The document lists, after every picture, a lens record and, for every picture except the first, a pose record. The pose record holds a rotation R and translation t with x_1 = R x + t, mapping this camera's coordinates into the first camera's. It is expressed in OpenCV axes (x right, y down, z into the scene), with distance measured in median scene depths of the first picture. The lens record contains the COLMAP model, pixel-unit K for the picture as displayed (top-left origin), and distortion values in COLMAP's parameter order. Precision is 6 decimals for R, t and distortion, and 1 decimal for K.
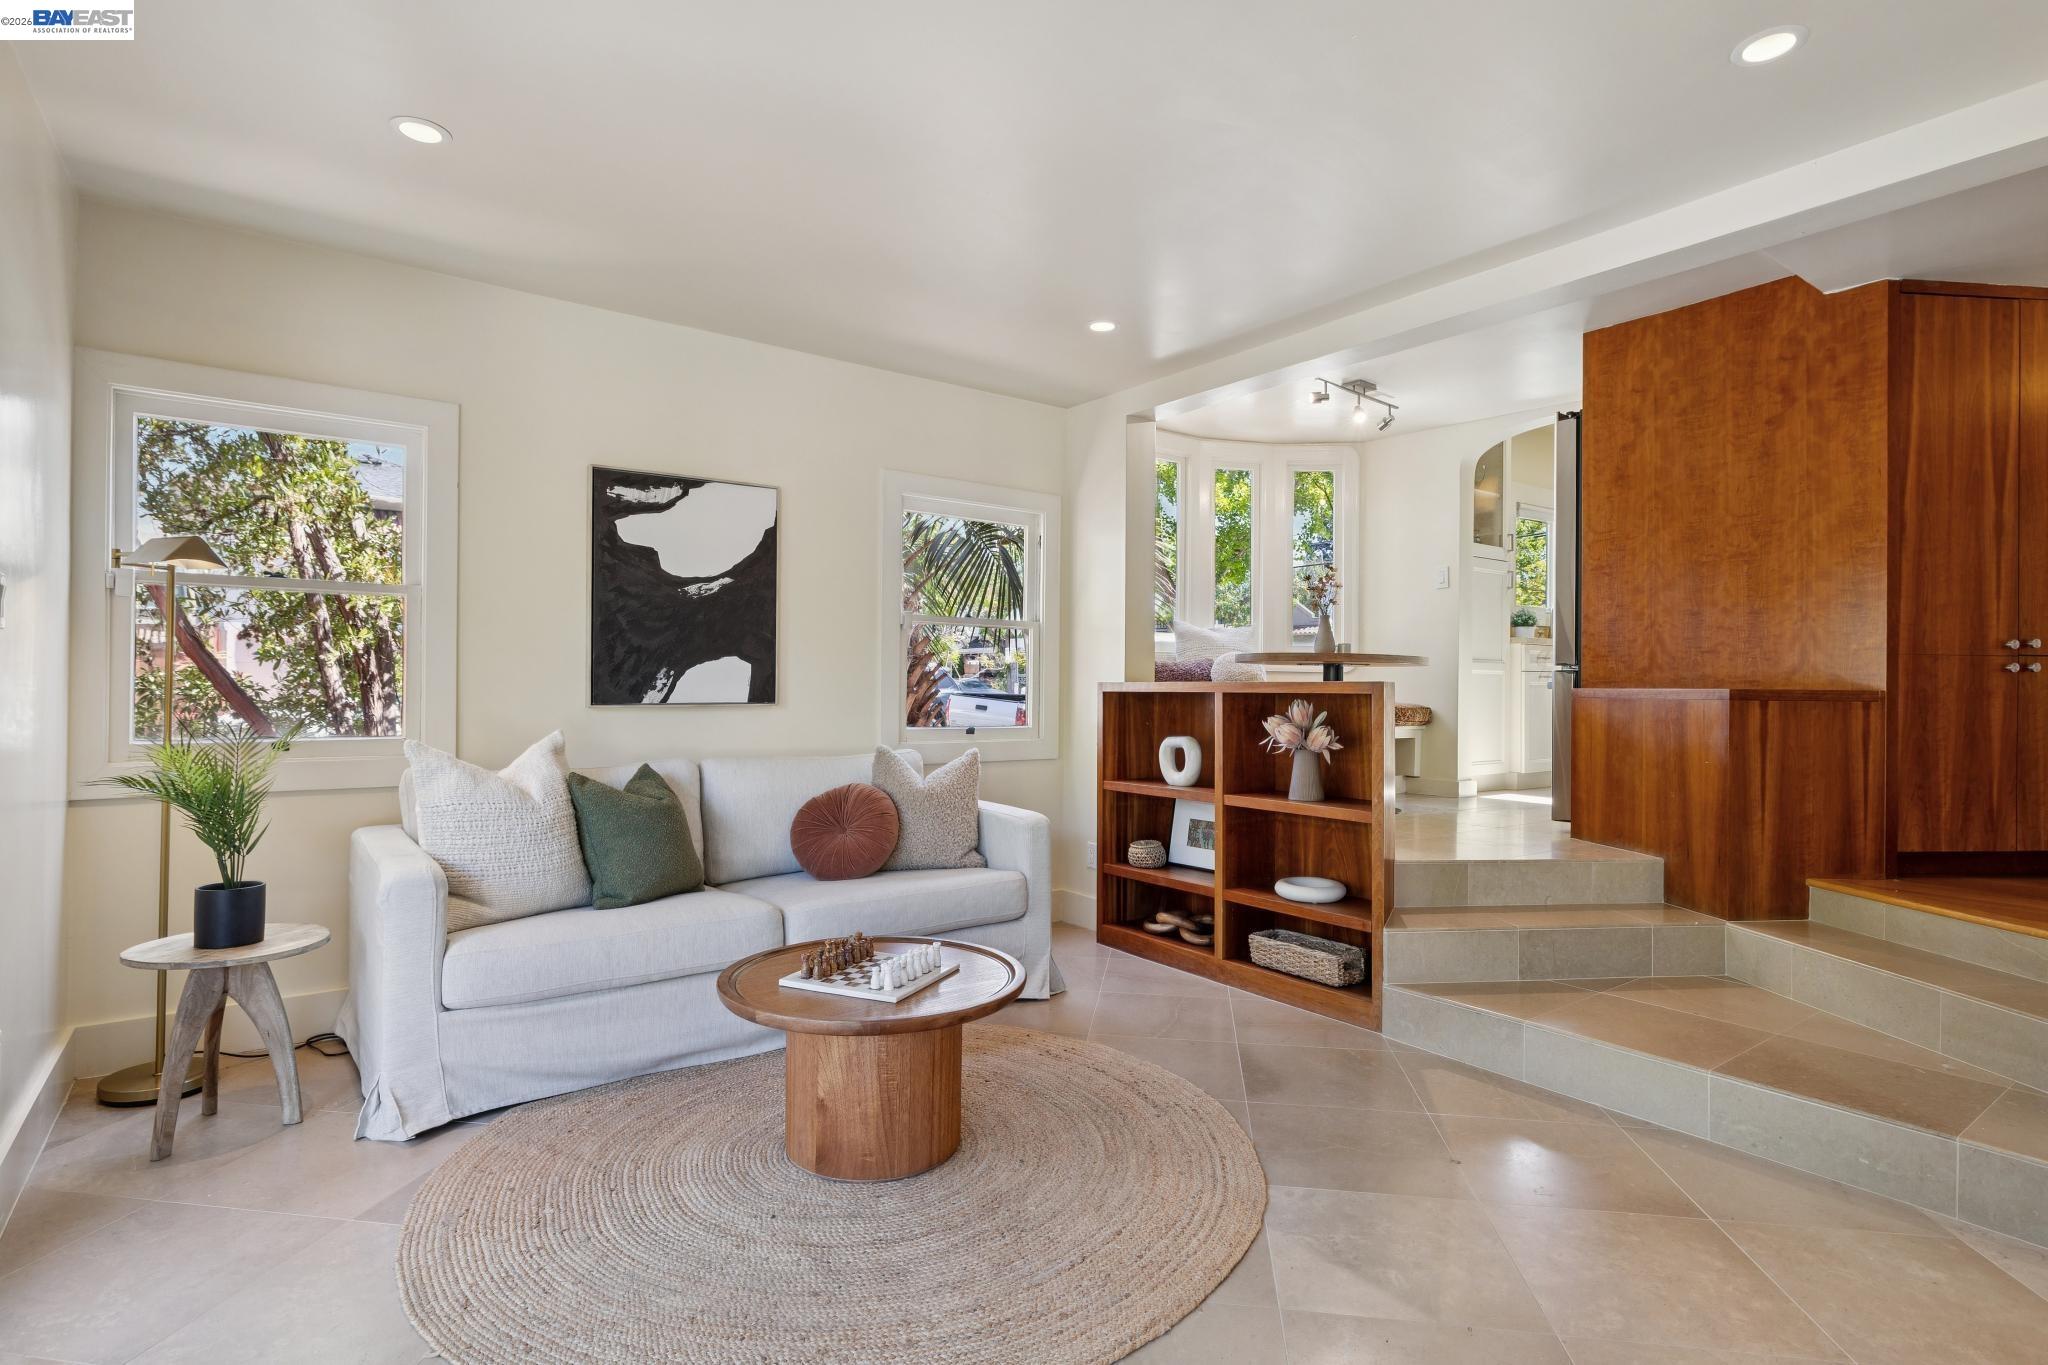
lens RADIAL K [[1028.5, 0, 1032.5], [0, 1028.5, 685.1], [0, 0, 1]] dist [-0.005466, -0.000556]
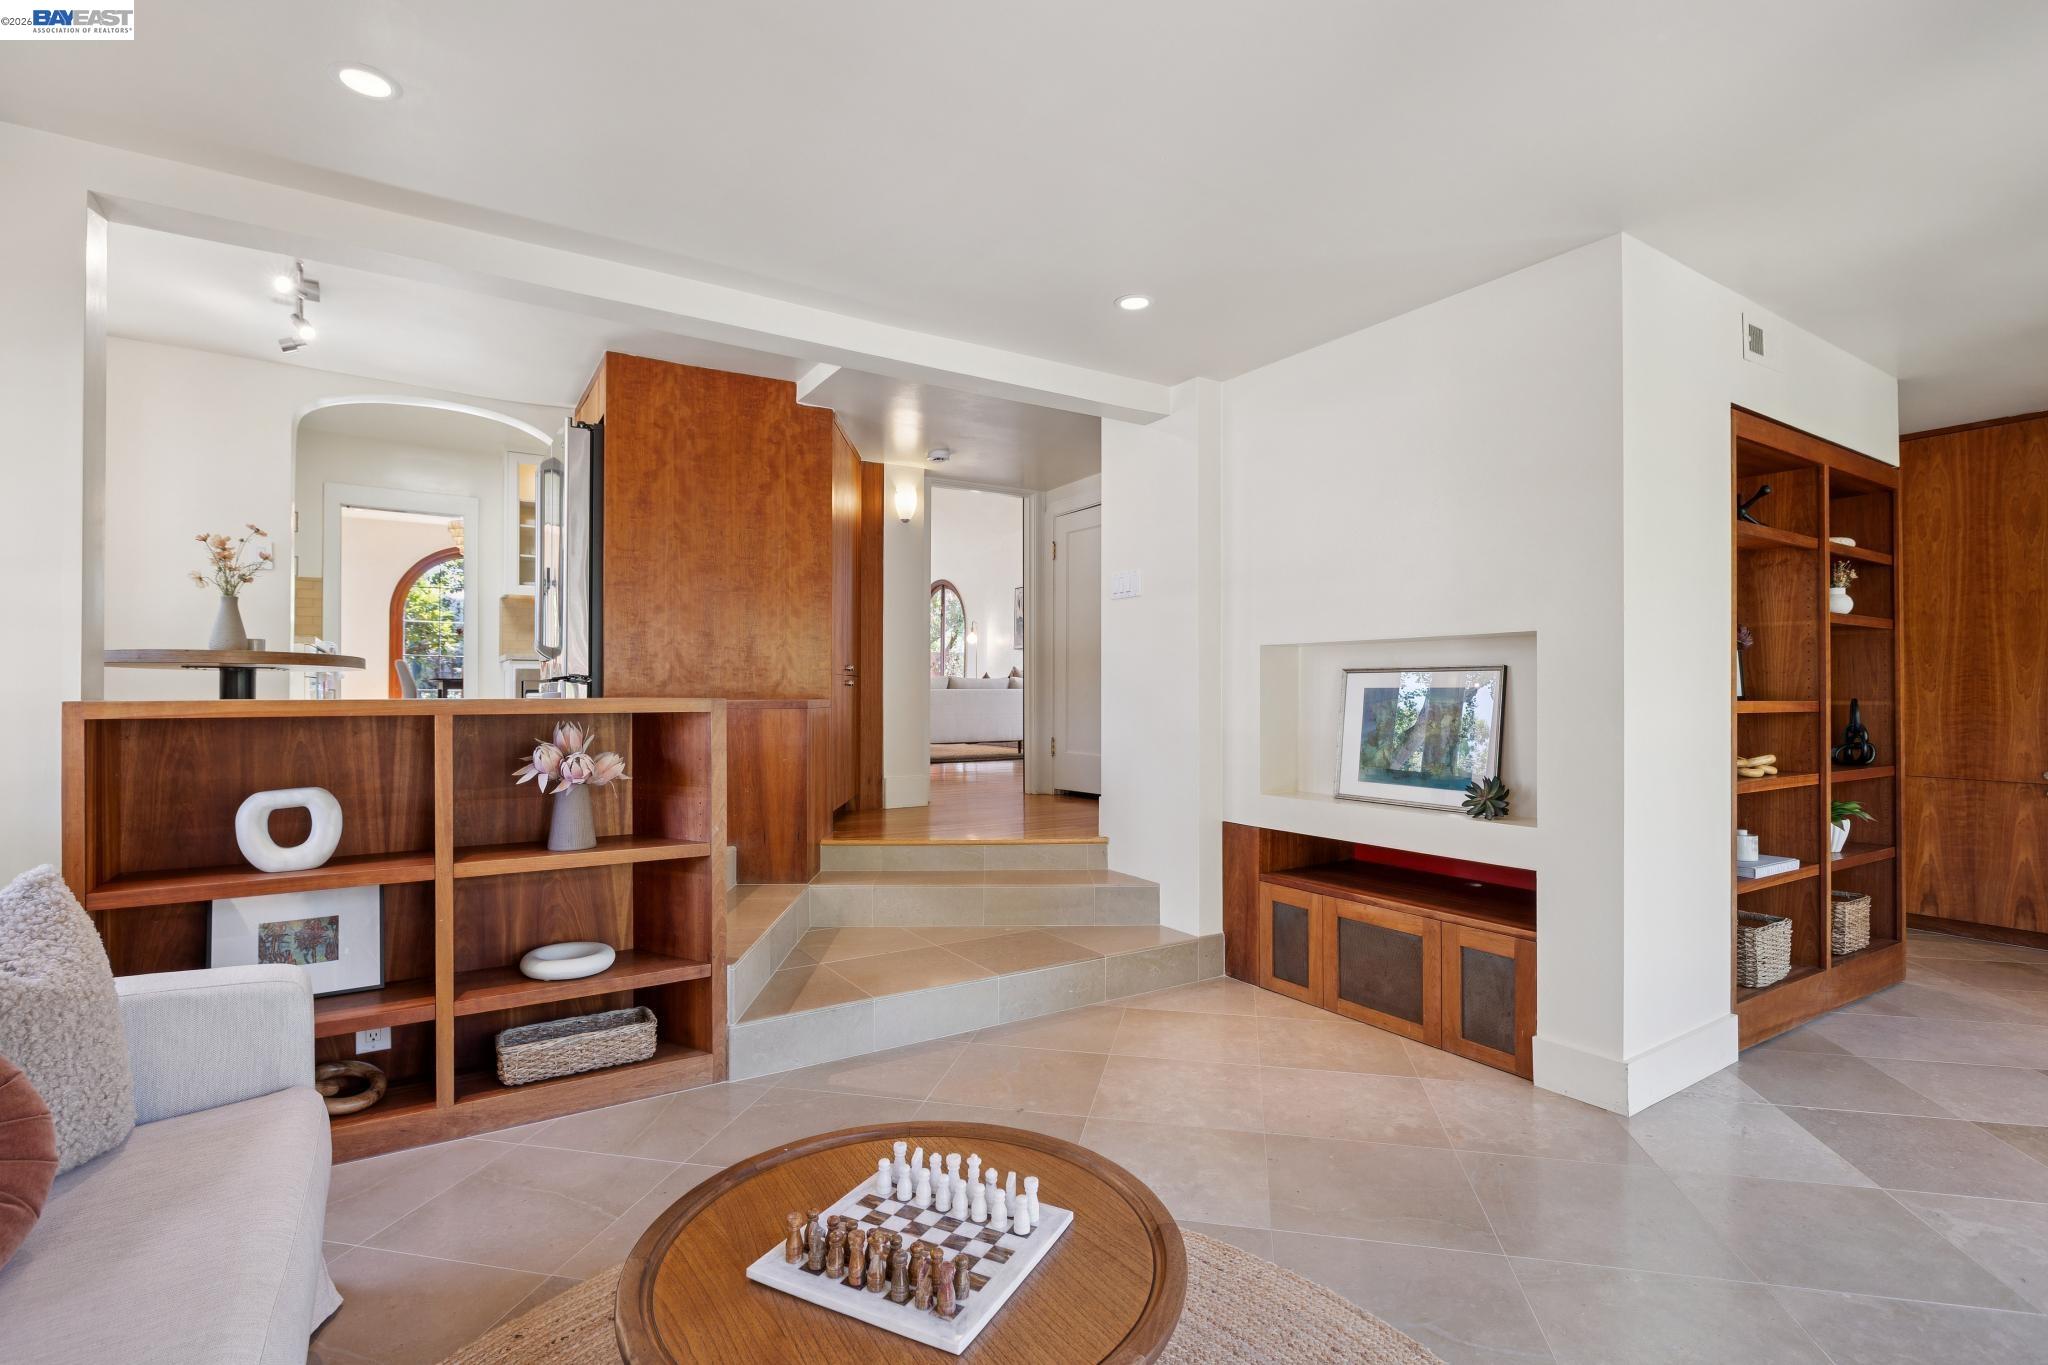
lens RADIAL K [[963.2, 0, 1024.0], [0, 963.2, 682.5], [0, 0, 1]] dist [-0.001226, 0.000003]
pose [[0.065116, 0.001906, 0.997876, -0.445254], [-0.001984, 0.999996, -0.001781, -0.014490], [-0.997876, -0.001864, 0.065120, 0.600113]]
